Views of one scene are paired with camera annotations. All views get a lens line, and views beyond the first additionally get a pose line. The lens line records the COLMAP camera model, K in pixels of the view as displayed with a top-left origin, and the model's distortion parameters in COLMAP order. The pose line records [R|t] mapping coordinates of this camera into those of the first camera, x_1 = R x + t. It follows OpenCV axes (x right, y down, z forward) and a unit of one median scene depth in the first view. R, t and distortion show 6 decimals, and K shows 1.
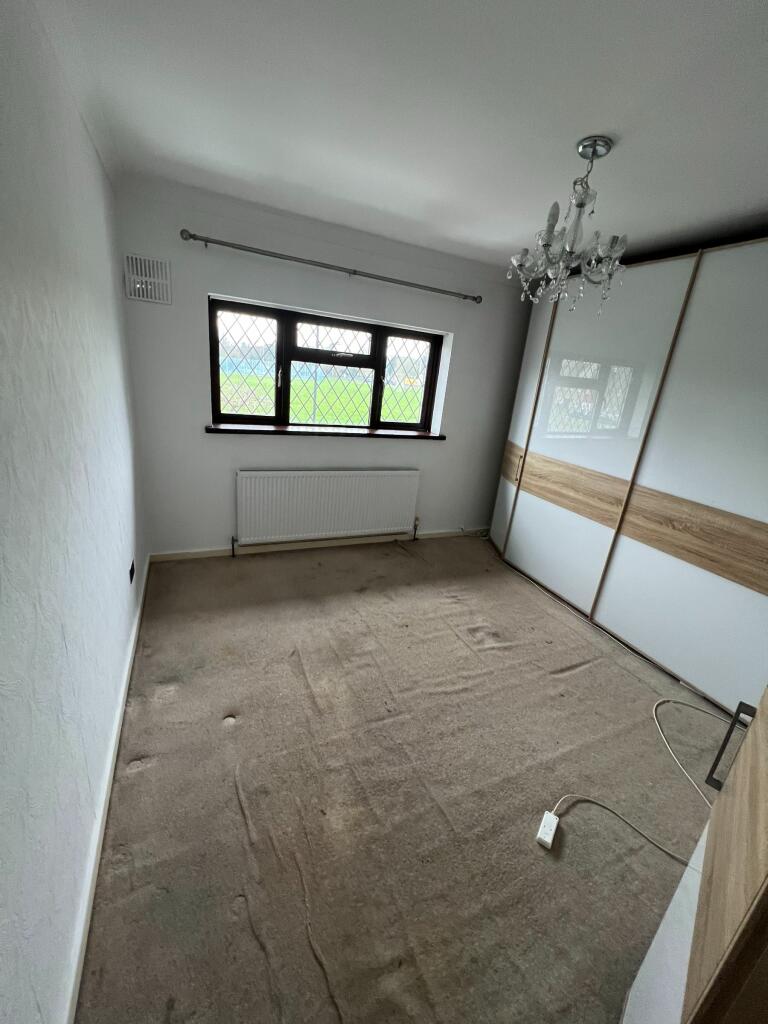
lens RADIAL K [[409.9, 0, 381.0], [0, 409.9, 515.2], [0, 0, 1]] dist [-0.000847, 0.000315]
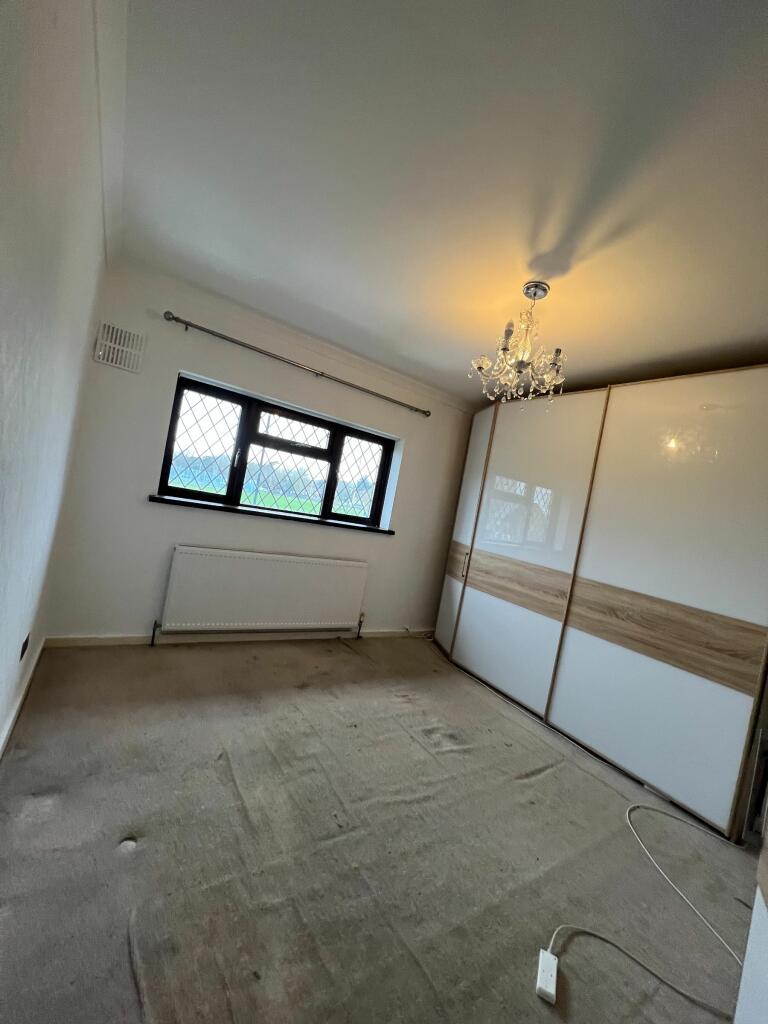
lens RADIAL K [[409.9, 0, 376.9], [0, 409.9, 521.3], [0, 0, 1]] dist [-0.000847, 0.000315]
pose [[0.984052, 0.079170, 0.159293, -0.076902], [-0.030769, 0.957755, -0.285936, 0.116961], [-0.175201, 0.276474, 0.944916, 0.051056]]
